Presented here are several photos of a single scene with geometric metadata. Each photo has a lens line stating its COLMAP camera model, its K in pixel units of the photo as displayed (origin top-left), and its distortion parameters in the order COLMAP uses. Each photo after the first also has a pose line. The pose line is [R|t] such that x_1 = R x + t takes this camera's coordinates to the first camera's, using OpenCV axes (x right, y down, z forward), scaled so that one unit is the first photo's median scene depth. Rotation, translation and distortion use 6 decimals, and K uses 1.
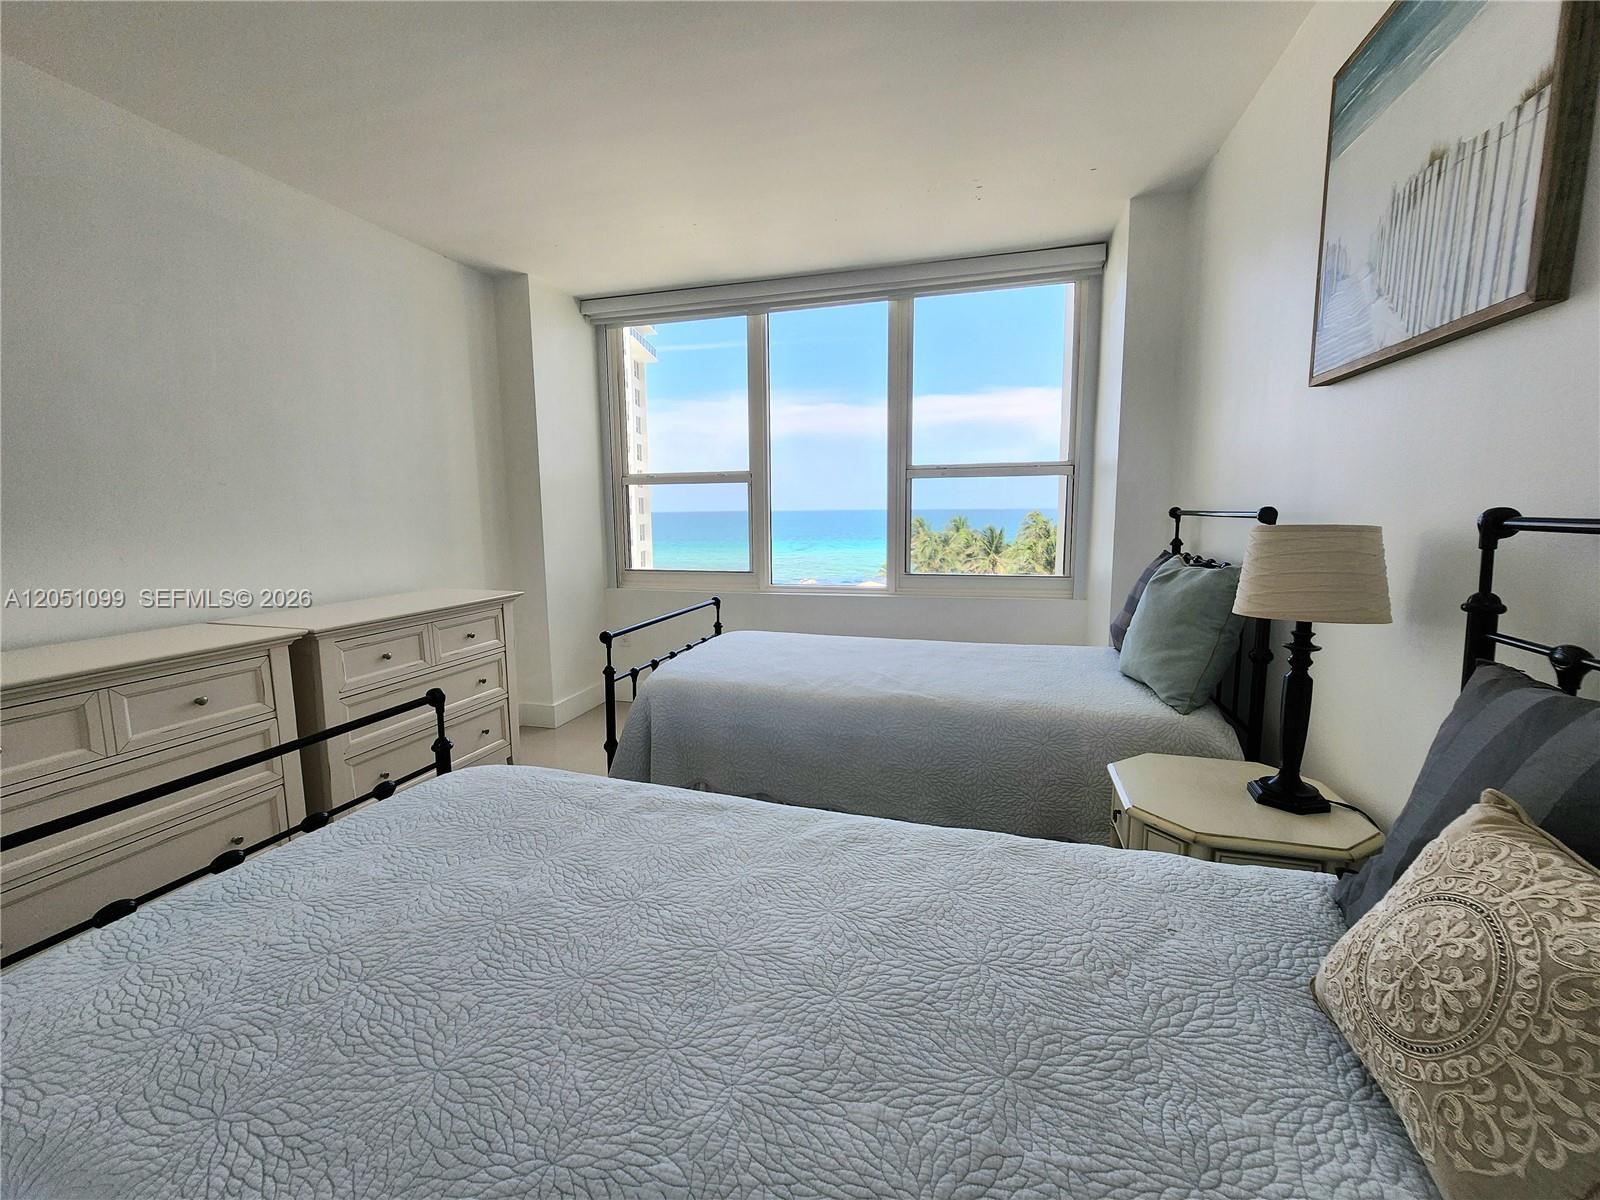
lens RADIAL K [[661.2, 0, 803.3], [0, 661.2, 585.7], [0, 0, 1]] dist [-0.002935, 0.001045]
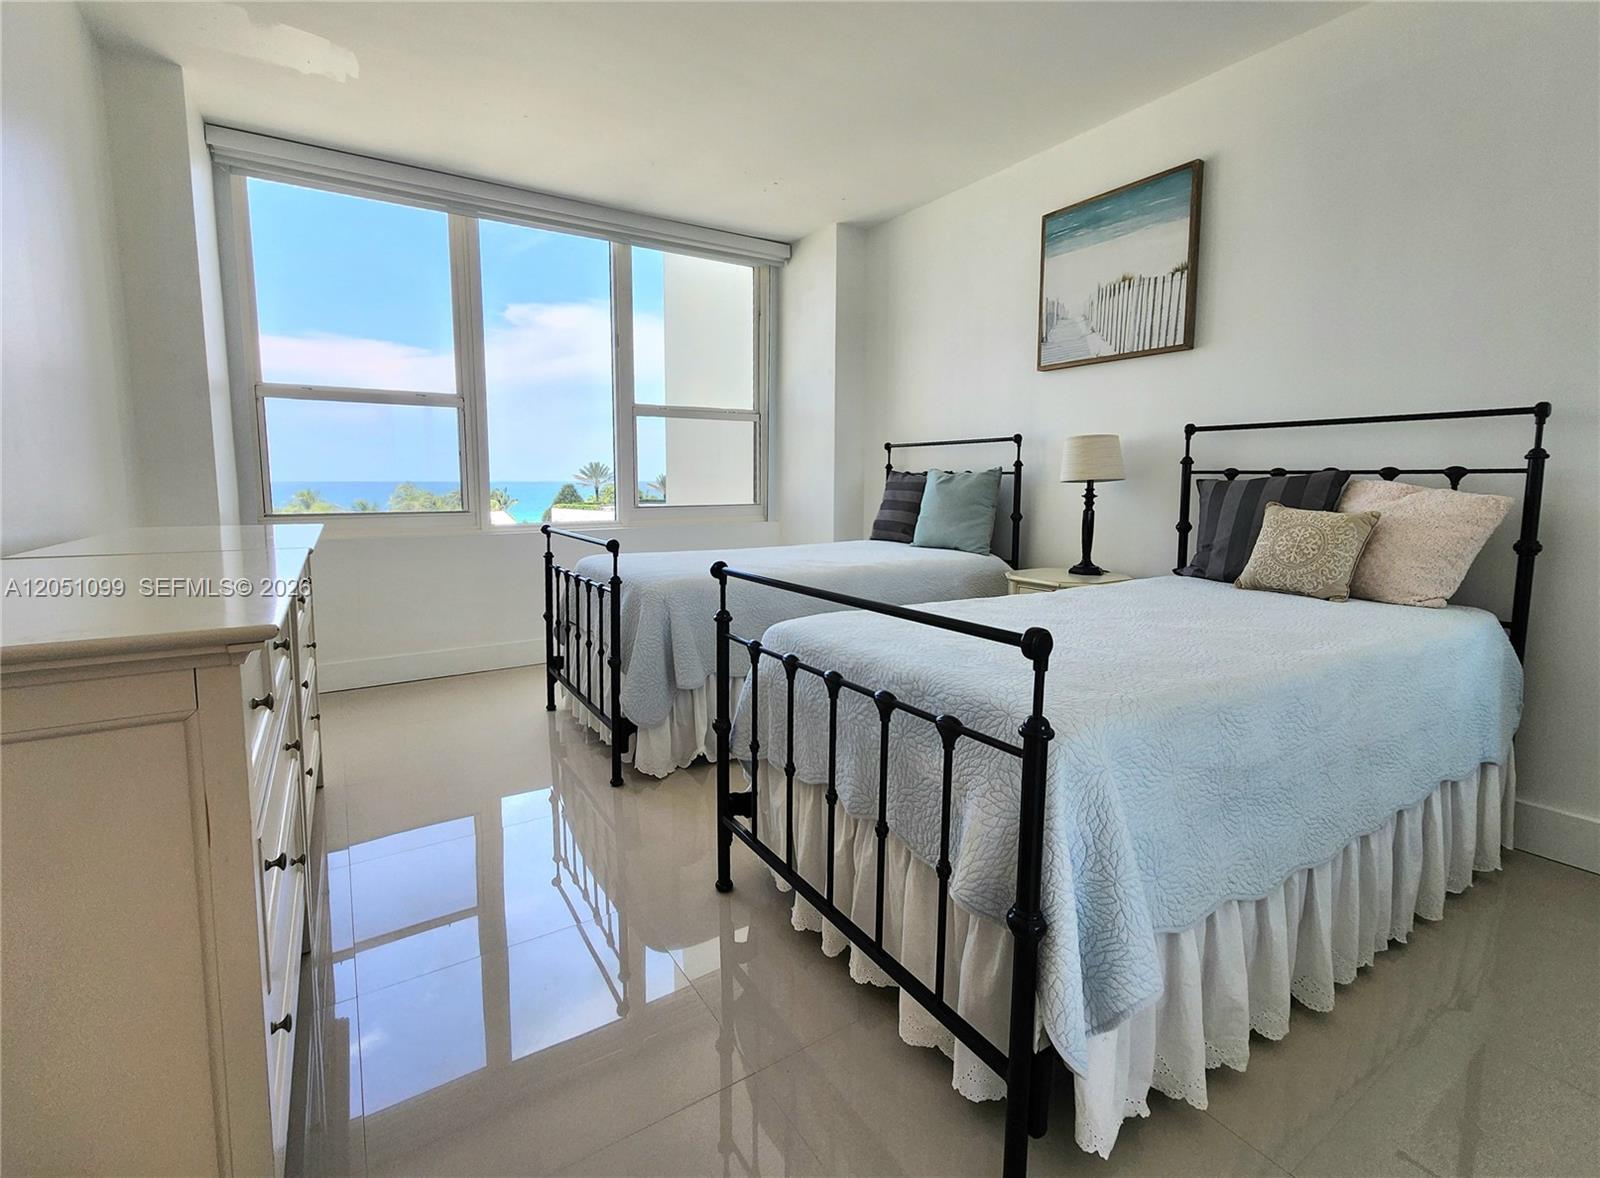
lens RADIAL K [[716.6, 0, 783.3], [0, 716.6, 545.9], [0, 0, 1]] dist [-0.007812, 0.000038]
pose [[0.654292, -0.061904, 0.753705, -0.702352], [0.083093, 0.996495, 0.009712, 0.066107], [-0.751664, 0.056273, 0.657142, 0.116939]]
